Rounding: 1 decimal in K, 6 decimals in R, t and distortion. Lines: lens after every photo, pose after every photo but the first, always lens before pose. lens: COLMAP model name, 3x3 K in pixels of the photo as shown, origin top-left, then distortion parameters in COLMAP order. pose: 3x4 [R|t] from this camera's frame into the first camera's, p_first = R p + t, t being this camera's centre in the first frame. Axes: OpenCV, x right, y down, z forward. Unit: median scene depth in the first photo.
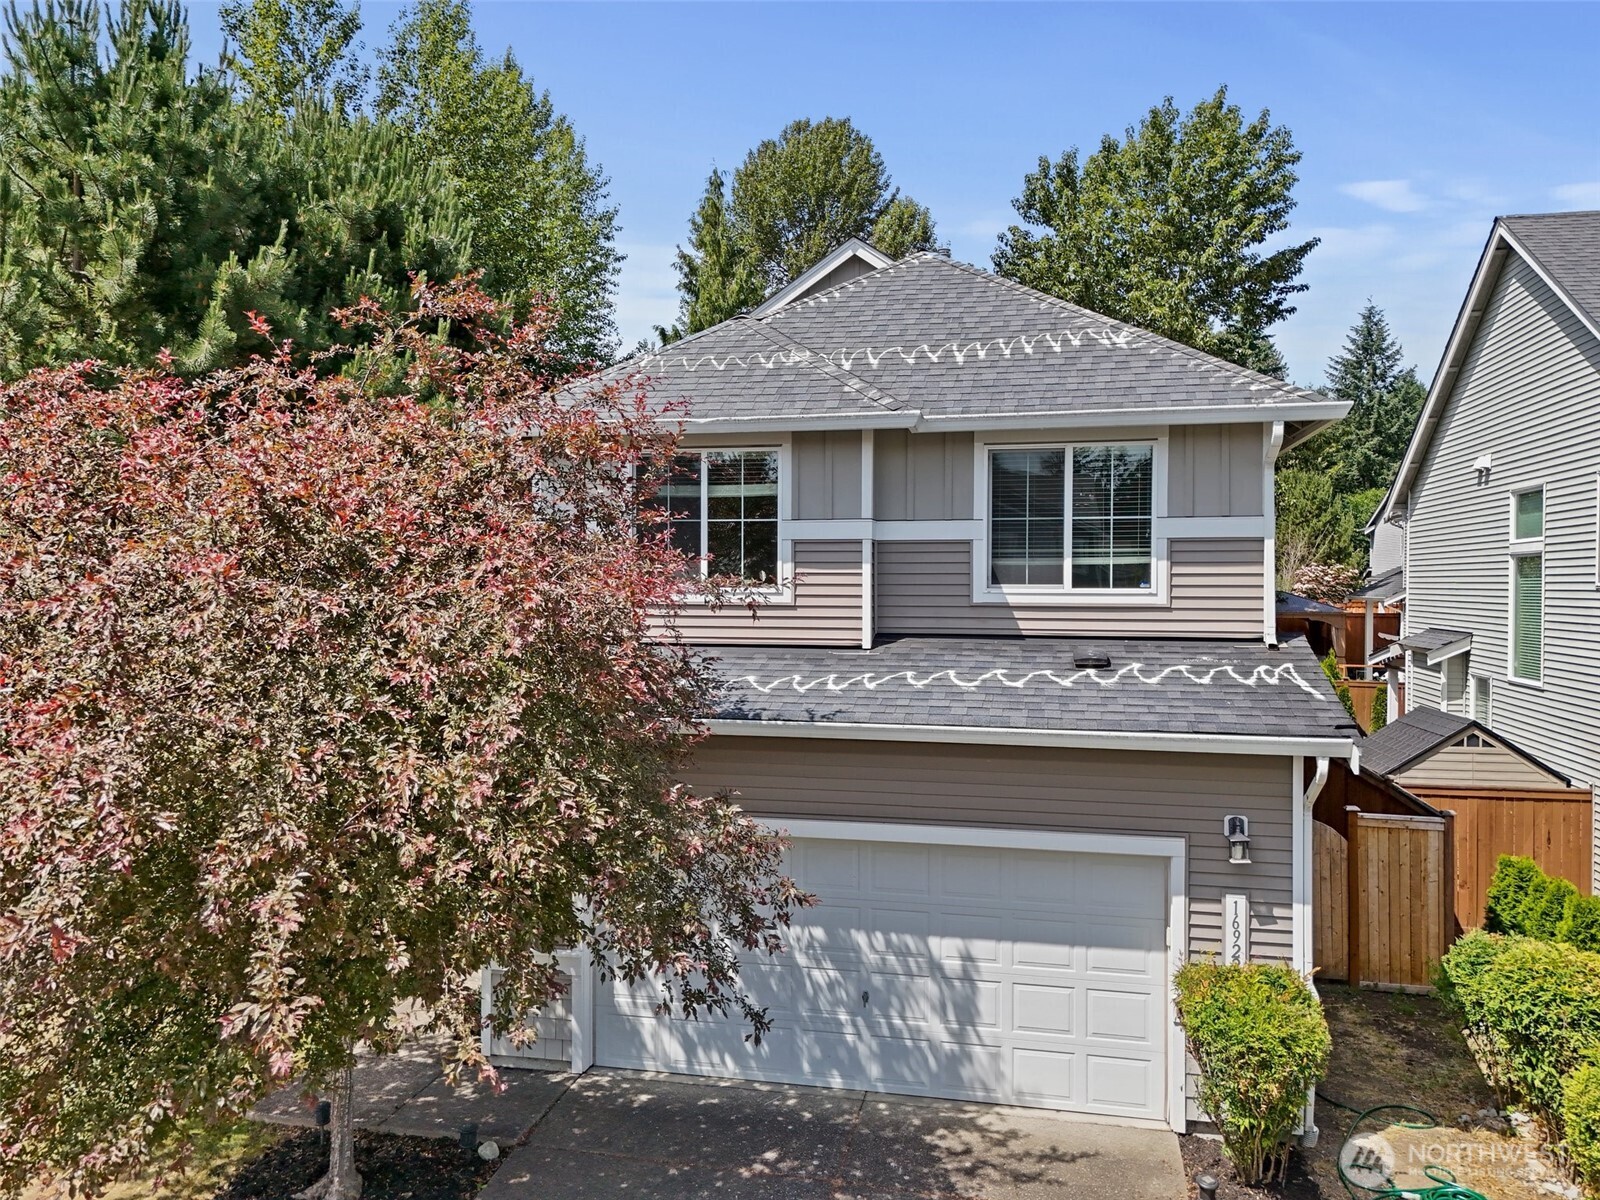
lens RADIAL K [[1182.9, 0, 800.0], [0, 1182.9, 600.0], [0, 0, 1]] dist [0.038113, -0.022584]
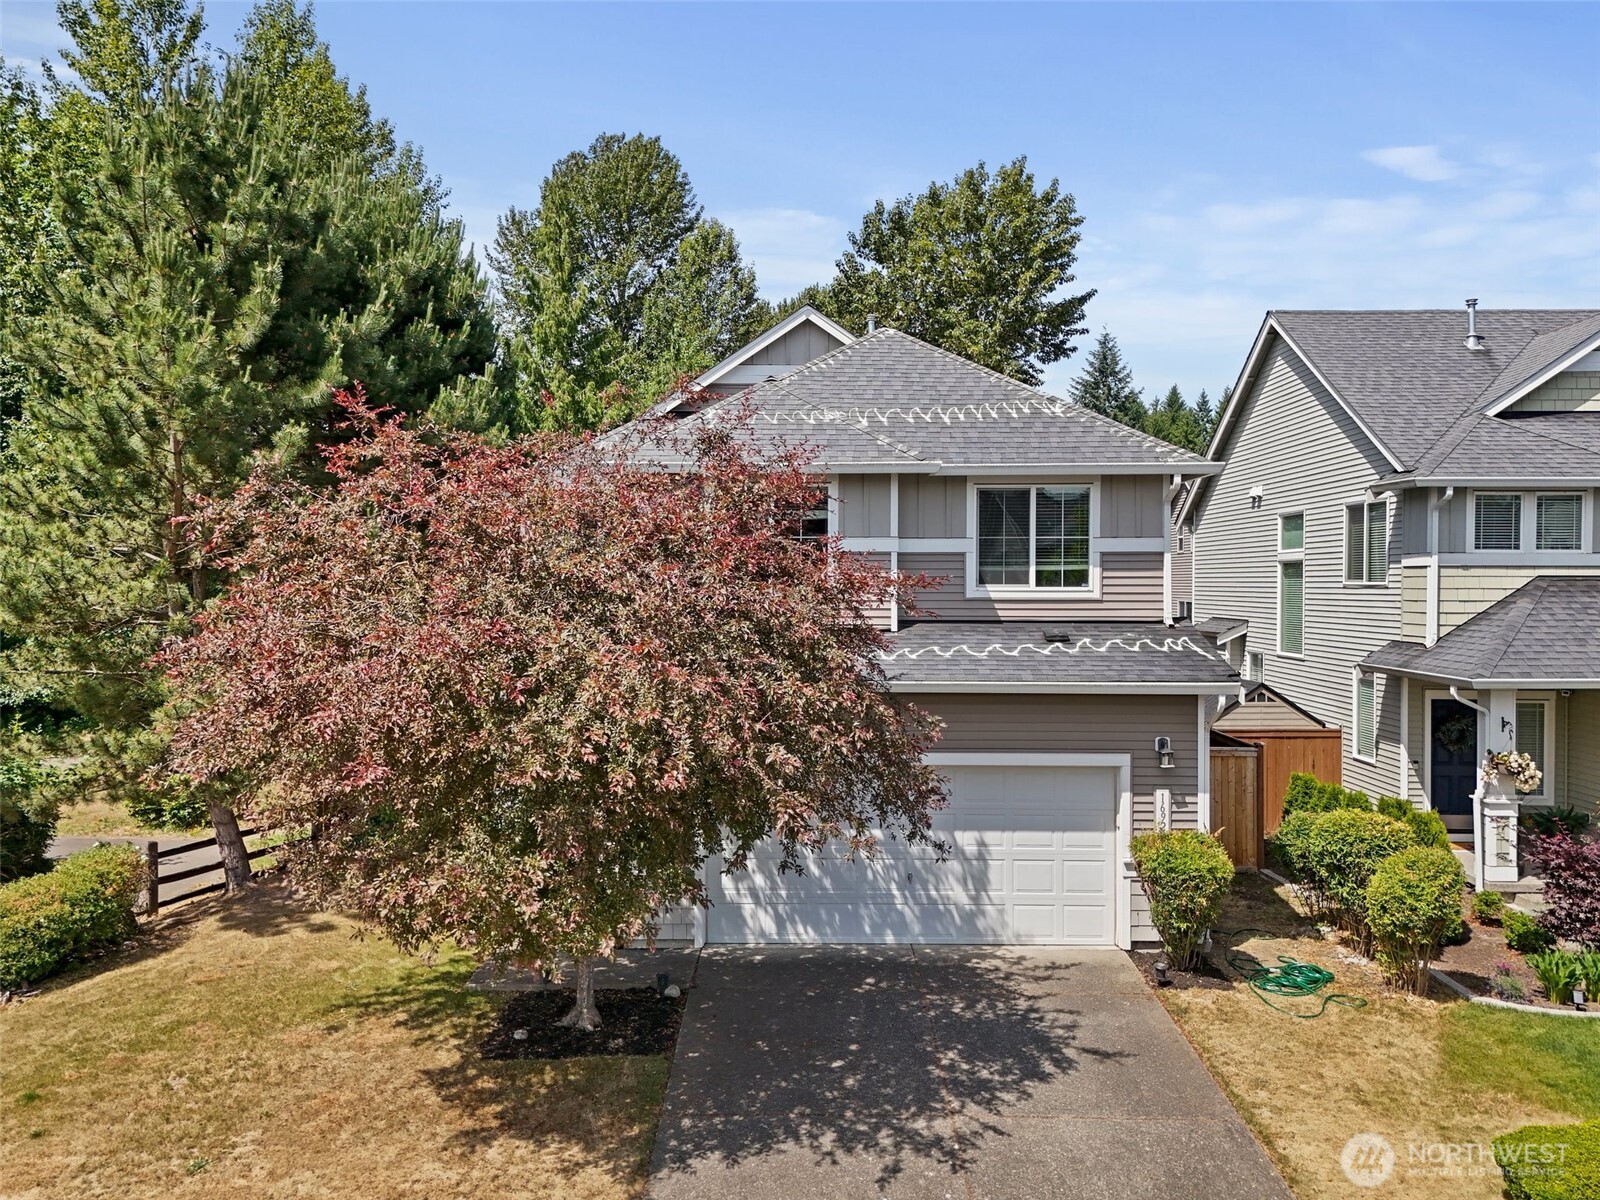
lens RADIAL K [[1182.9, 0, 800.0], [0, 1182.9, 600.0], [0, 0, 1]] dist [0.038113, -0.022584]
pose [[0.979078, -0.004833, 0.203430, -0.333605], [0.004682, 0.999988, 0.001222, 0.002619], [-0.203434, -0.000244, 0.979089, -0.327829]]
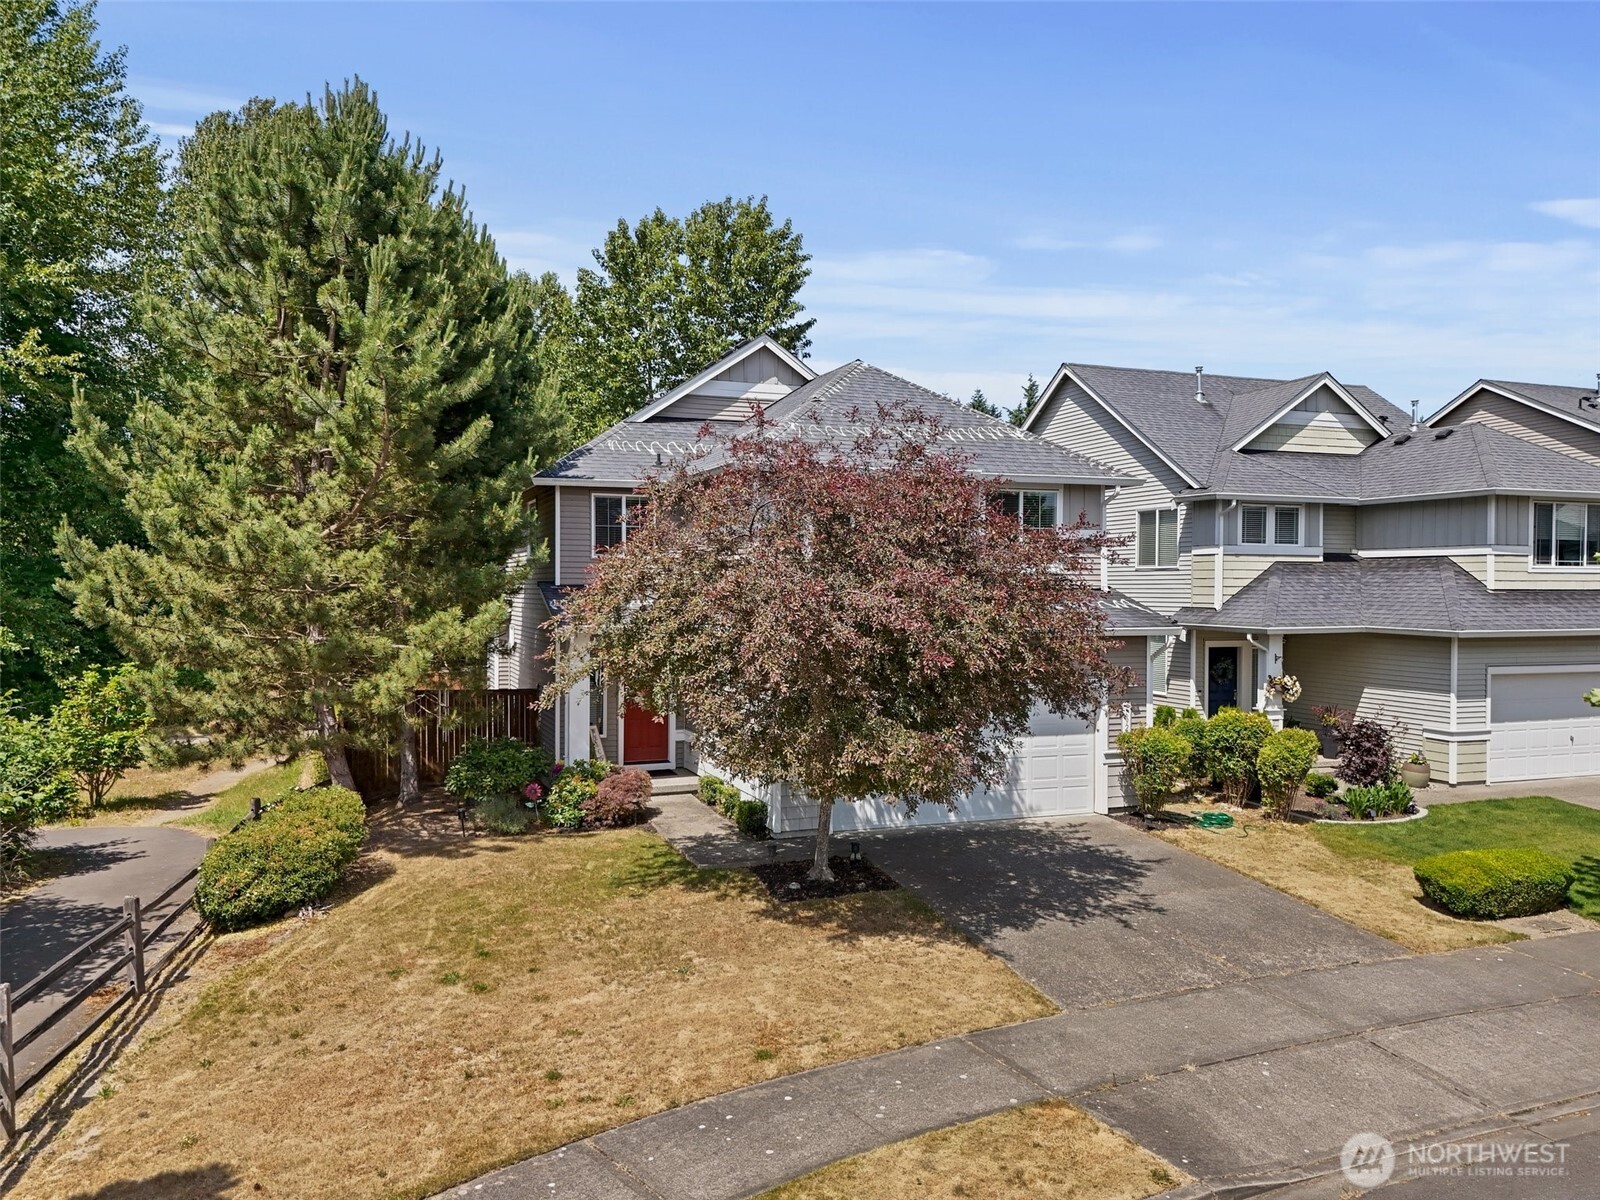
lens RADIAL K [[1187.5, 0, 800.0], [0, 1187.5, 600.0], [0, 0, 1]] dist [0.061887, -0.002553]
pose [[0.839520, -0.005886, 0.543297, -1.141758], [0.005722, 0.999982, 0.001993, 0.043831], [-0.543299, 0.001435, 0.839538, -0.447208]]
